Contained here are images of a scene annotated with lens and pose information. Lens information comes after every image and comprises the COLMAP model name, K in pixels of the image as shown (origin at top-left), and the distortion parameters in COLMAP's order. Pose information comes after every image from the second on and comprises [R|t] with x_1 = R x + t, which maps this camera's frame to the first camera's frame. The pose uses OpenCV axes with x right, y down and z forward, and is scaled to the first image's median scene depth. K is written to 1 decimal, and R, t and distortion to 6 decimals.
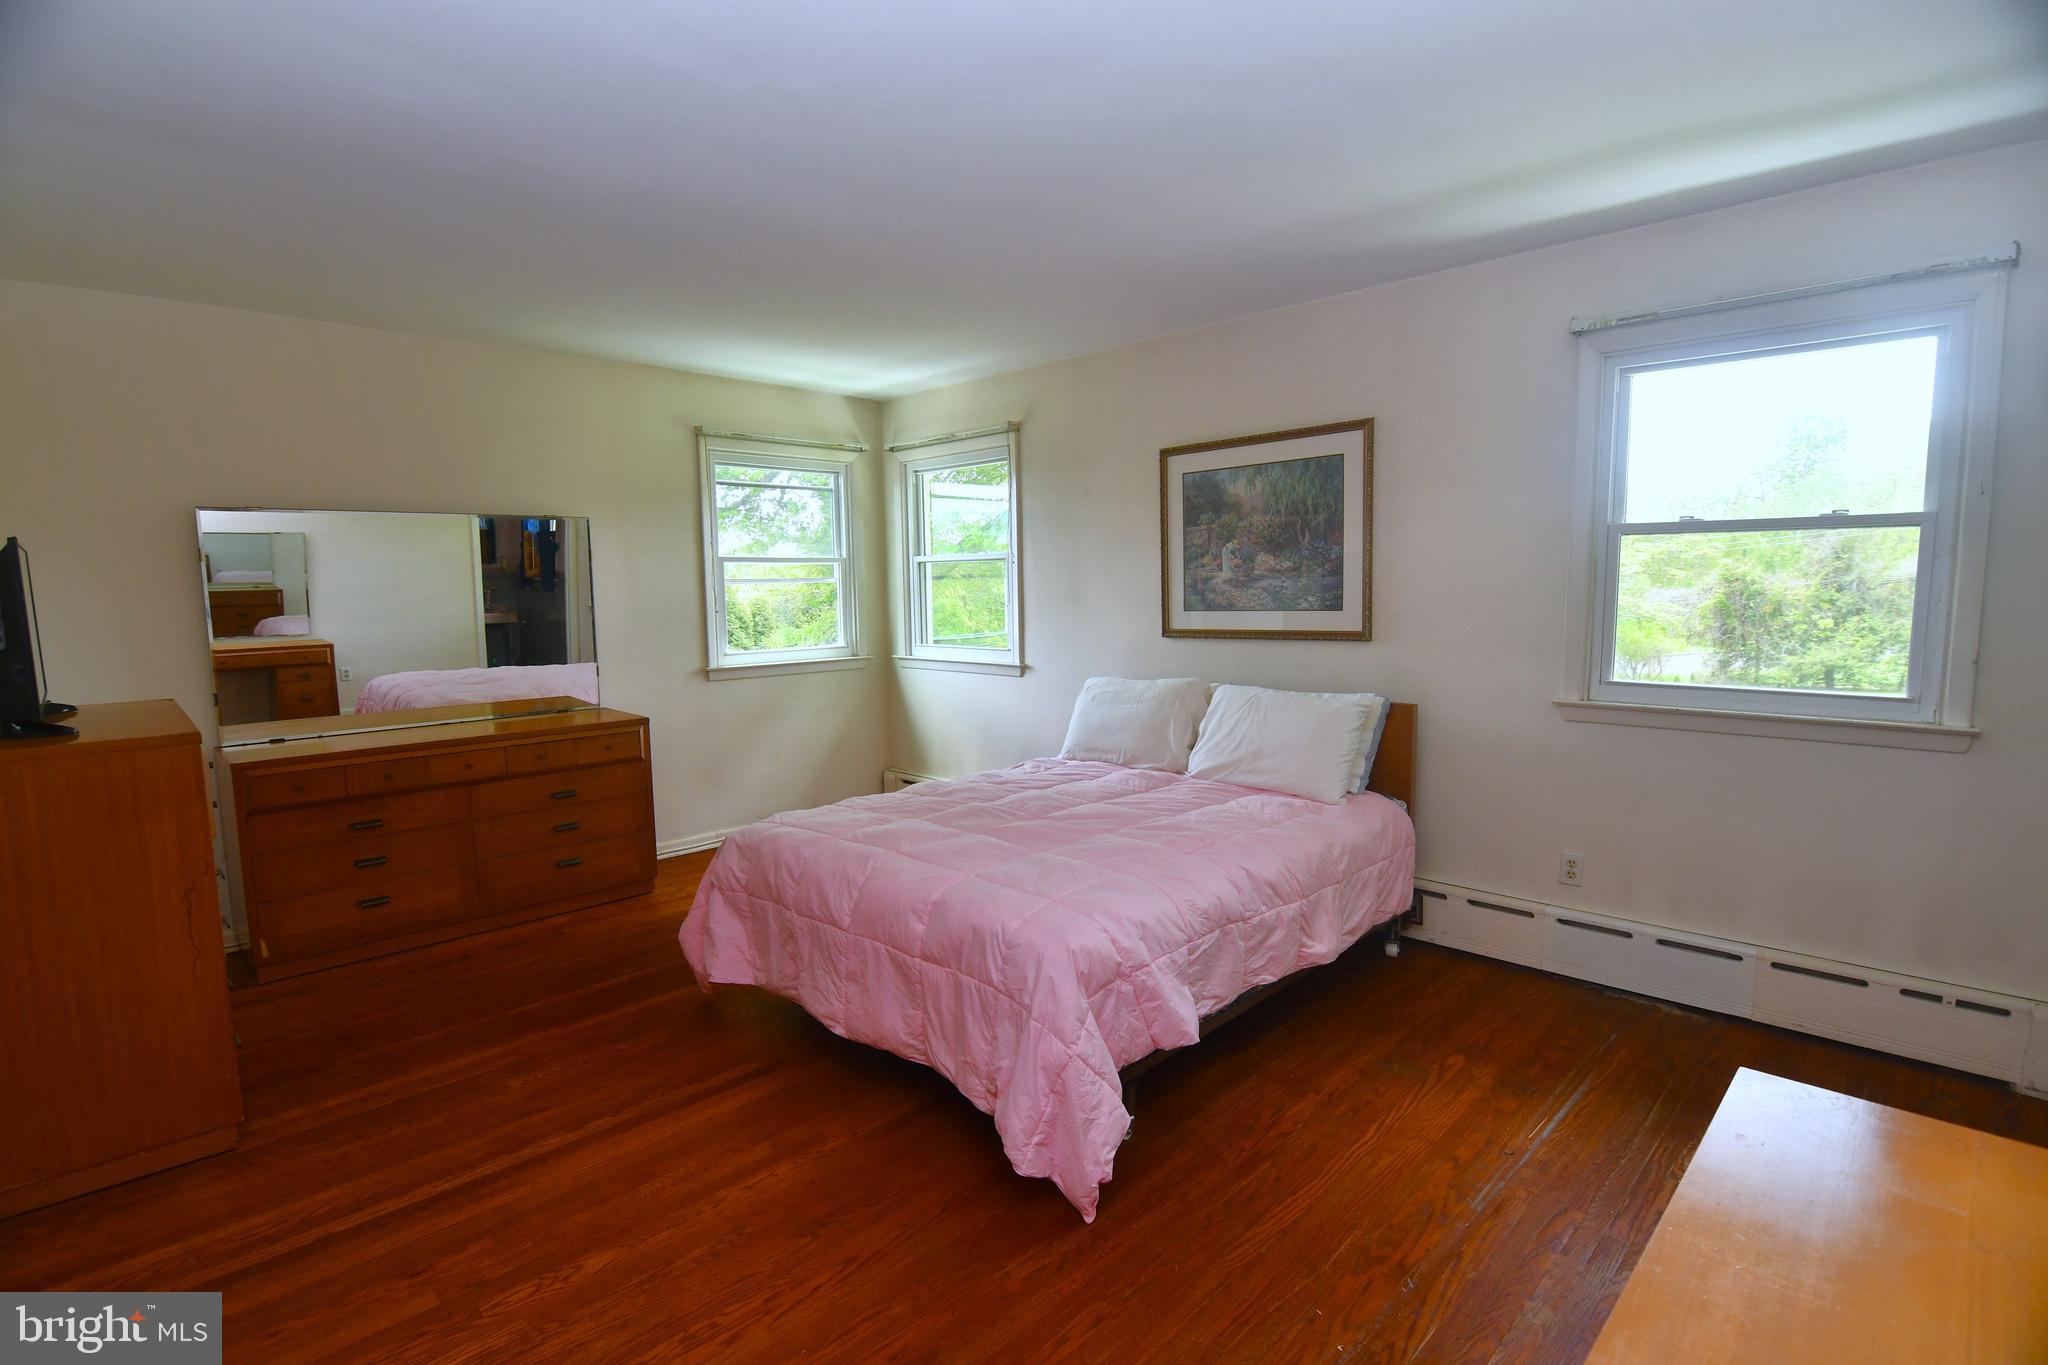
lens RADIAL K [[990.2, 0, 1024.5], [0, 990.2, 696.2], [0, 0, 1]] dist [-0.036036, -0.000264]
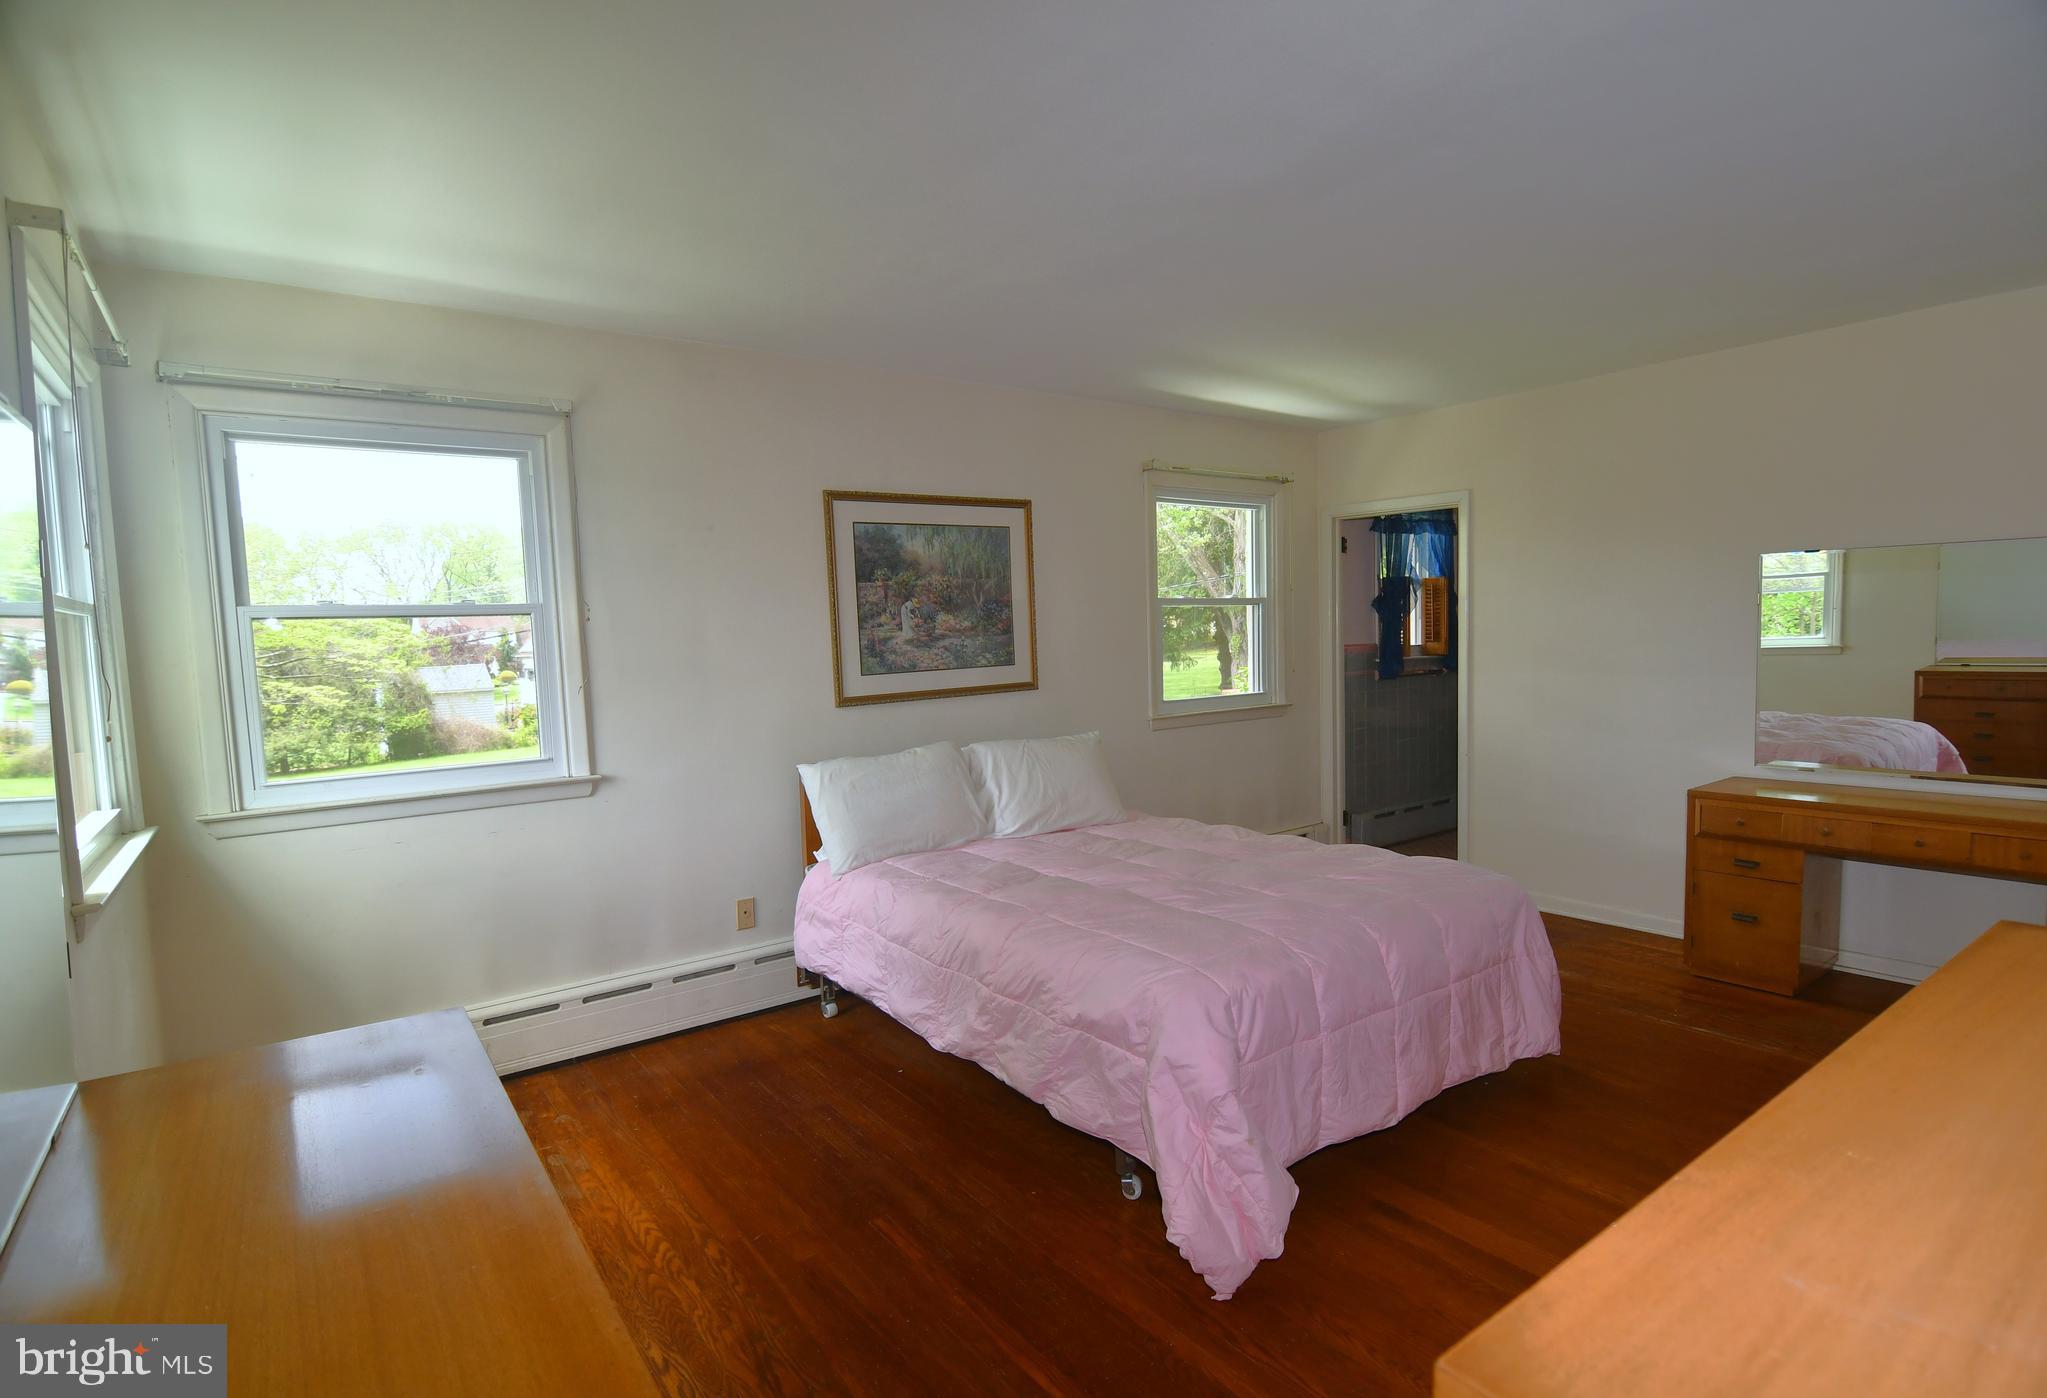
lens RADIAL K [[1025.4, 0, 1023.5], [0, 1025.4, 699.0], [0, 0, 1]] dist [-0.029944, -0.000380]
pose [[0.124559, -0.052294, 0.990833, -0.766332], [0.142763, 0.989164, 0.034259, -0.079874], [-0.981888, 0.137187, 0.130675, 0.773487]]
